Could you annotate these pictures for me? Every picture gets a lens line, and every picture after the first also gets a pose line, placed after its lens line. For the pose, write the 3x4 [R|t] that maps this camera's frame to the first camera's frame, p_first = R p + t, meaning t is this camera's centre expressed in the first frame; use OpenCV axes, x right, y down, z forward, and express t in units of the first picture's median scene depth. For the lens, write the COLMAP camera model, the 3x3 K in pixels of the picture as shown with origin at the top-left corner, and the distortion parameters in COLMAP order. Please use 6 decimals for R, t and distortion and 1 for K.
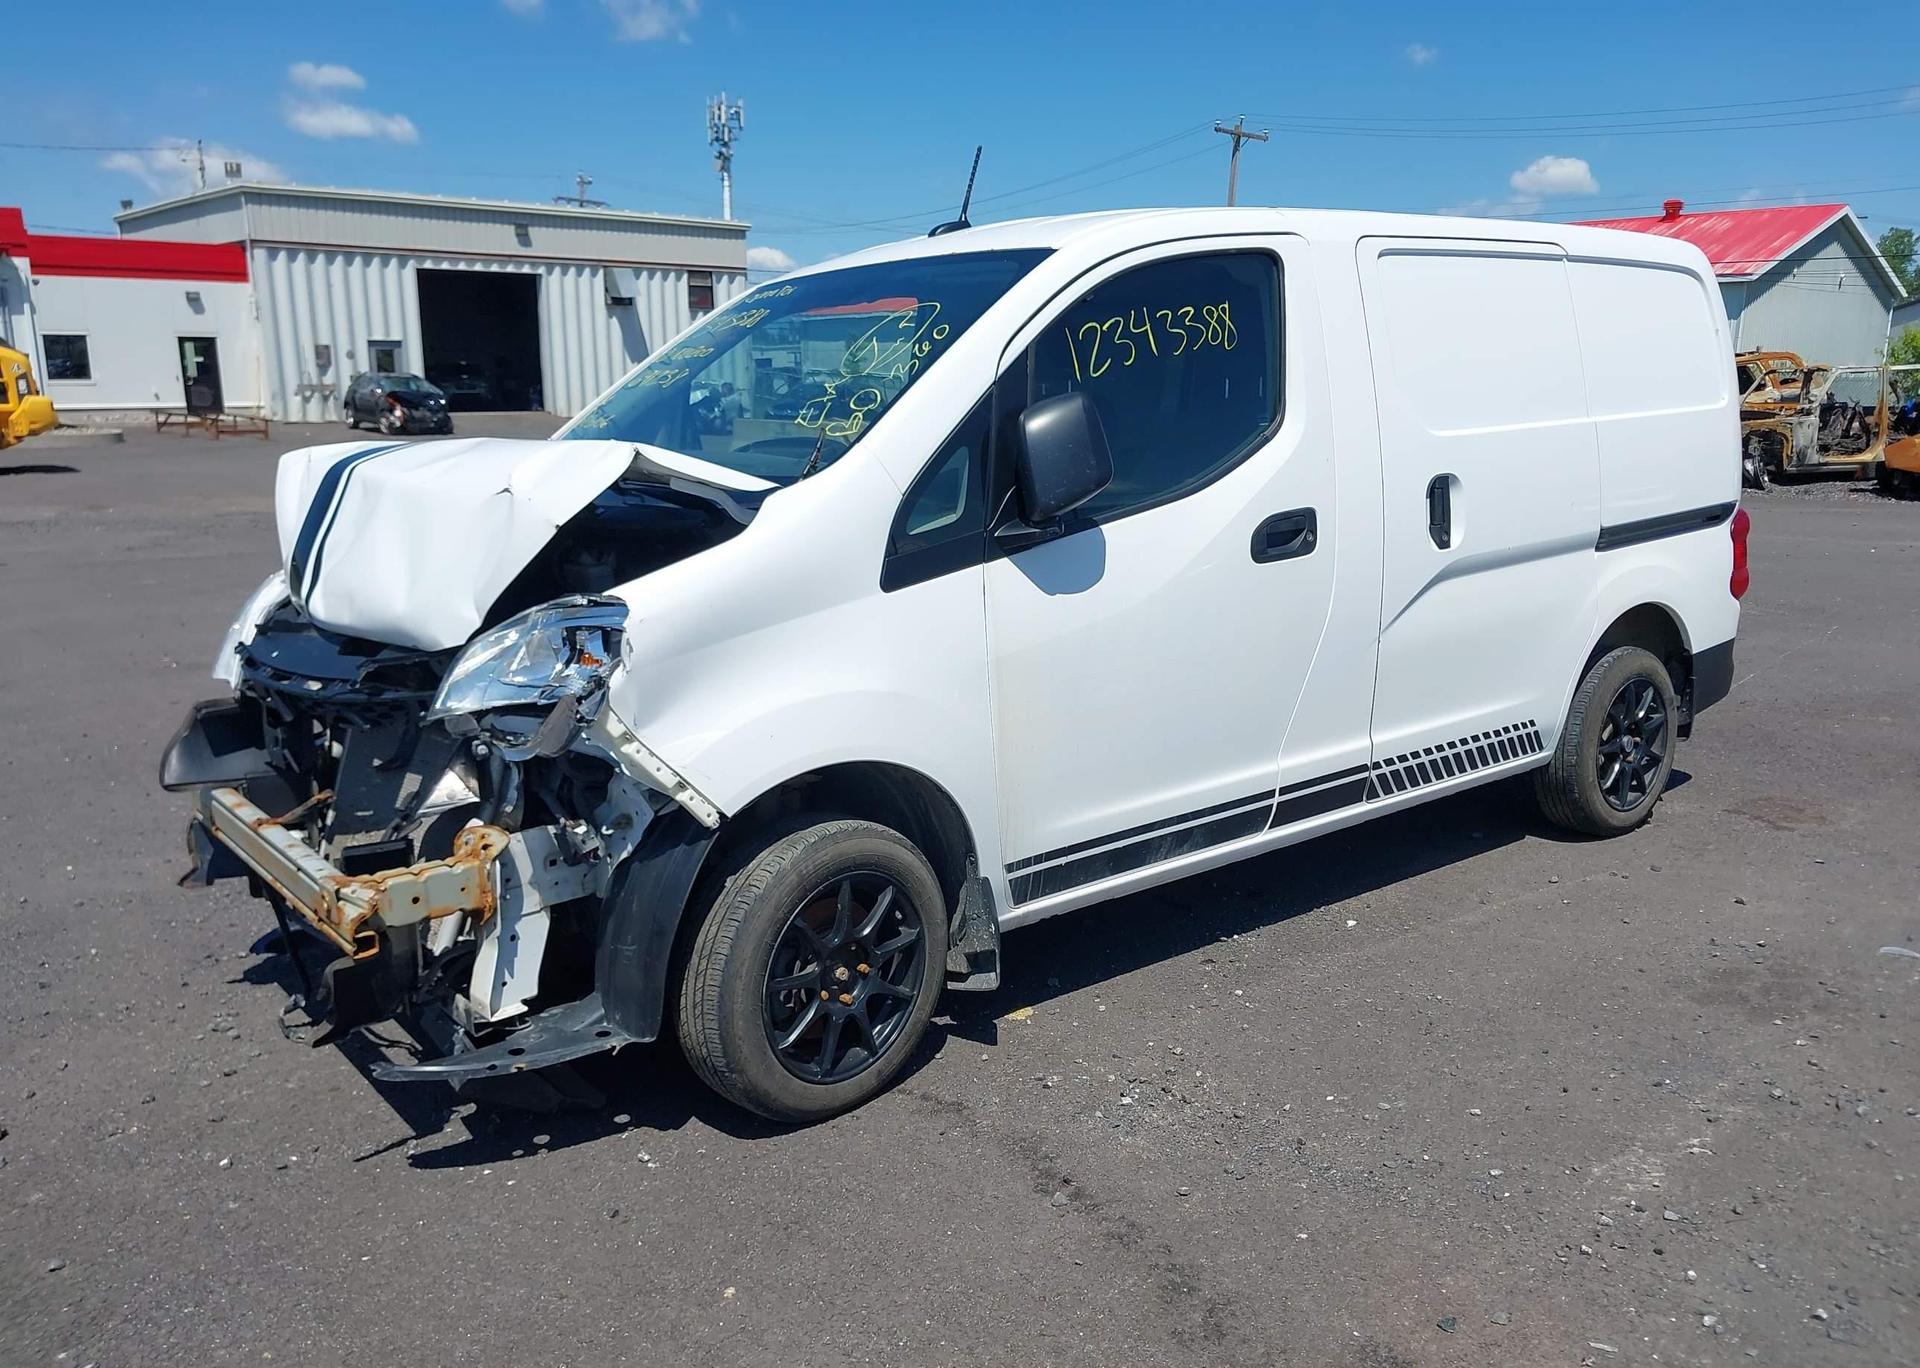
lens RADIAL K [[1530.9, 0, 893.4], [0, 1530.9, 688.1], [0, 0, 1]] dist [0.013276, -0.002162]
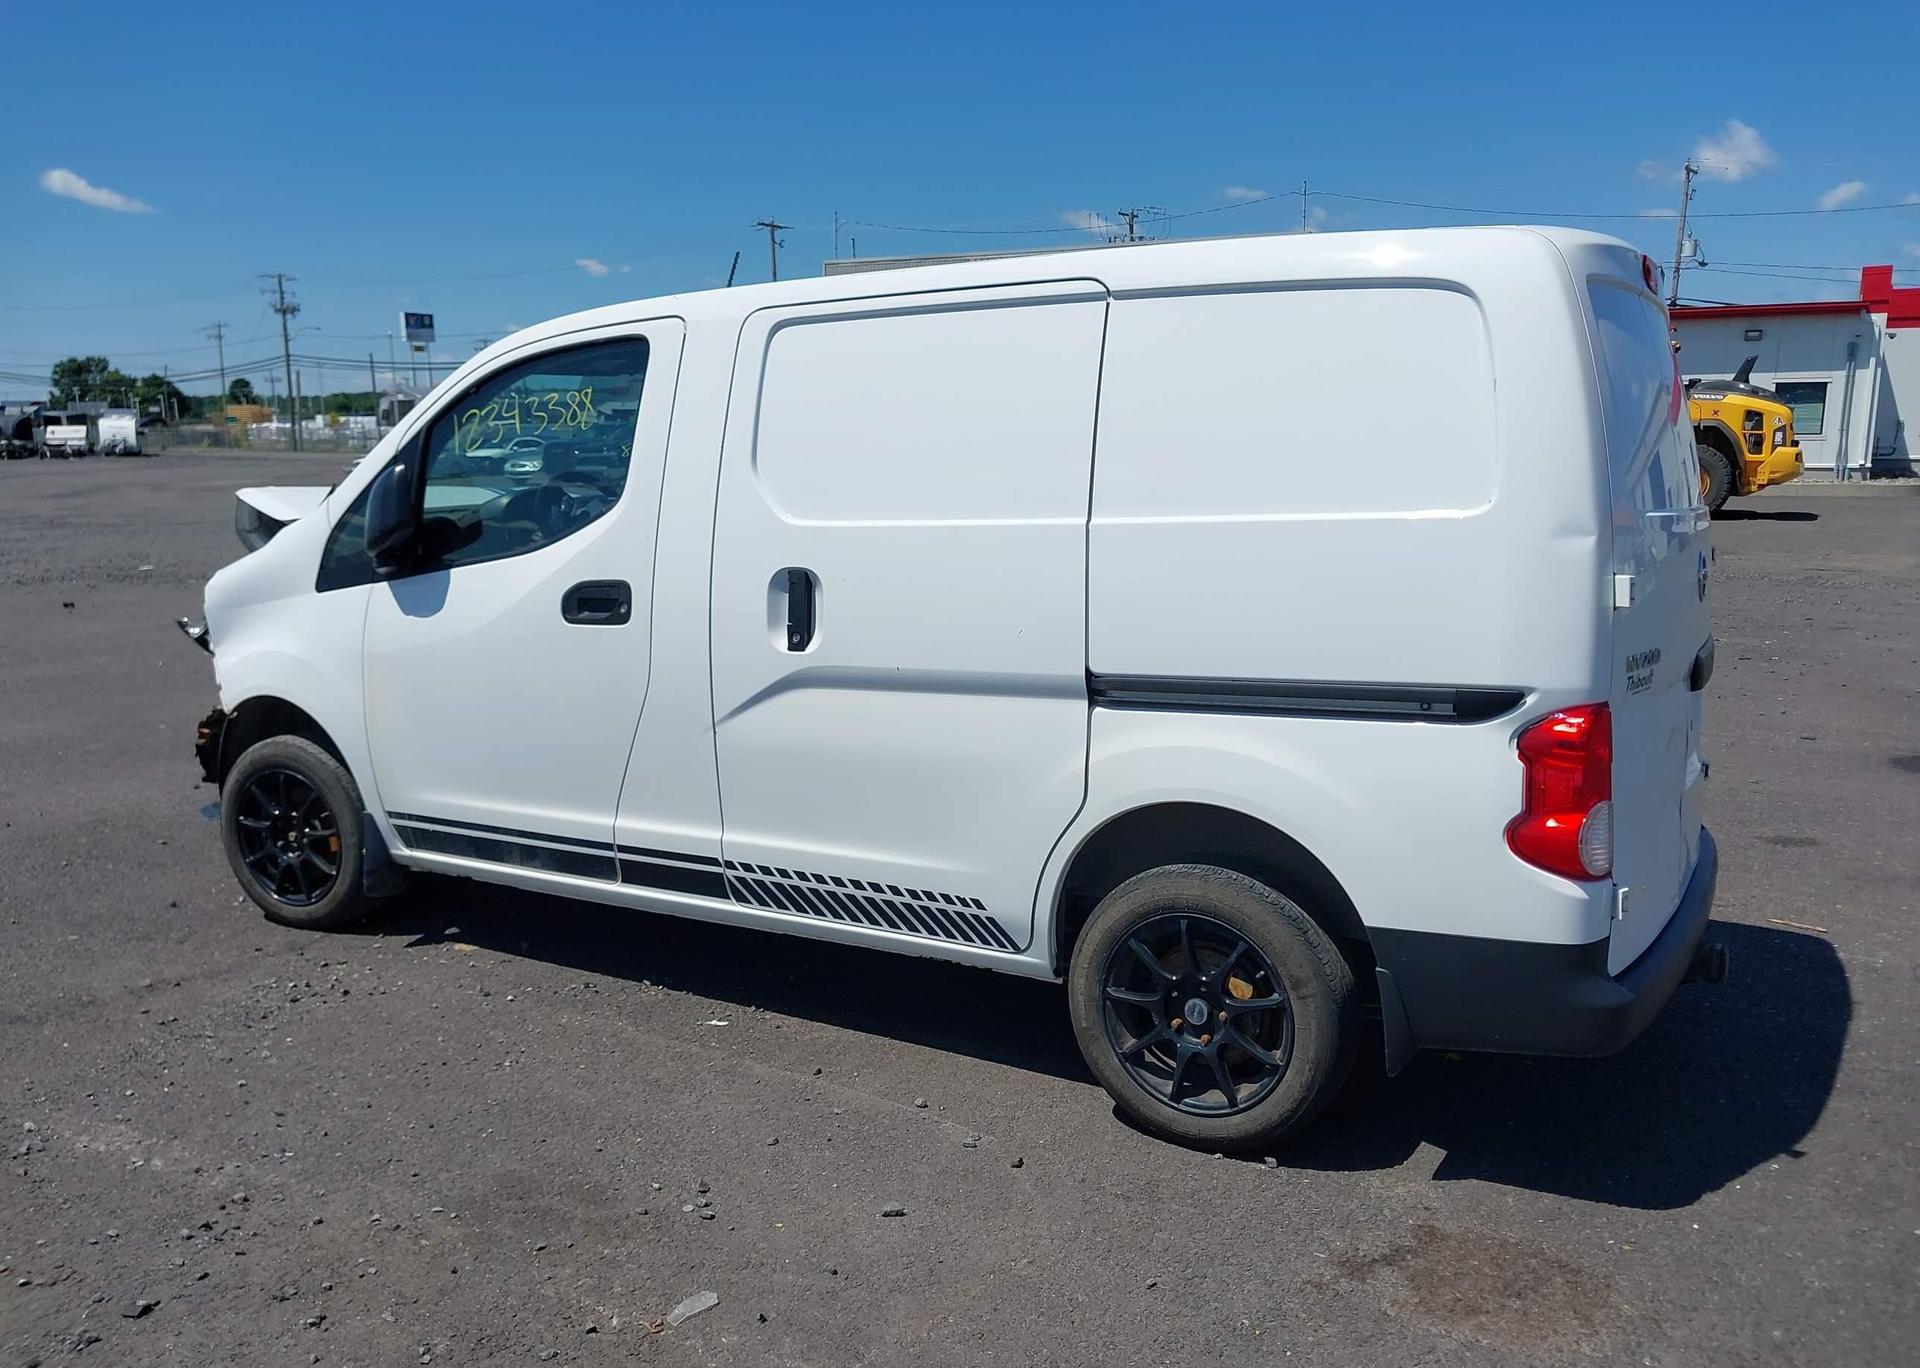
lens RADIAL K [[1452.3, 0, 960.0], [0, 1452.3, 684.0], [0, 0, 1]] dist [0.077594, -0.104387]
pose [[0.396841, 0.158855, -0.904037, 1.259424], [-0.182642, 0.978881, 0.091833, -0.180494], [0.899533, 0.128672, 0.417473, 0.799279]]
